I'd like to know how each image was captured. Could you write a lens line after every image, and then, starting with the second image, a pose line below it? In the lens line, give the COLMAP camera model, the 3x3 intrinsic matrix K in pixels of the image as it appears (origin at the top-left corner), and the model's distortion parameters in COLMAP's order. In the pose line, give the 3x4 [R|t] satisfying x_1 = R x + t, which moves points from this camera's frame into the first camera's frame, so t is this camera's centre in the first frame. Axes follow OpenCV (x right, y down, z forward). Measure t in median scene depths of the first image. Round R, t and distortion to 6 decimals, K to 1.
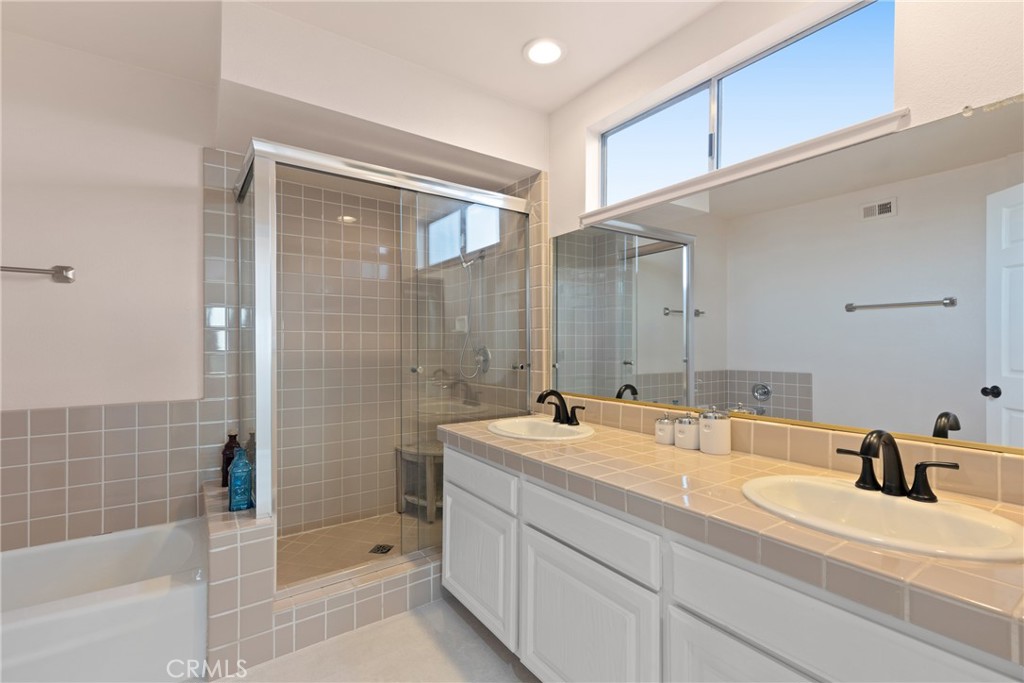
lens RADIAL K [[466.0, 0, 513.1], [0, 466.0, 341.7], [0, 0, 1]] dist [0.002995, -0.000095]
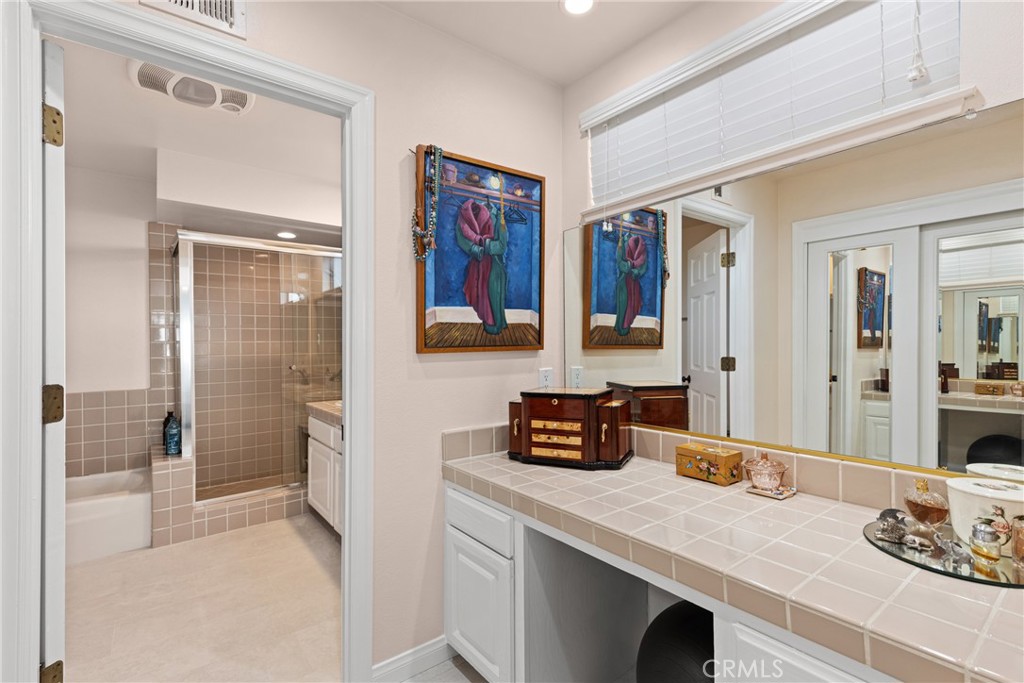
lens RADIAL K [[466.0, 0, 510.0], [0, 466.0, 346.8], [0, 0, 1]] dist [0.002995, -0.000095]
pose [[0.998484, -0.006528, 0.054651, 0.456323], [0.006255, 0.999967, 0.005156, -0.013577], [-0.054683, -0.004806, 0.998492, -0.624851]]
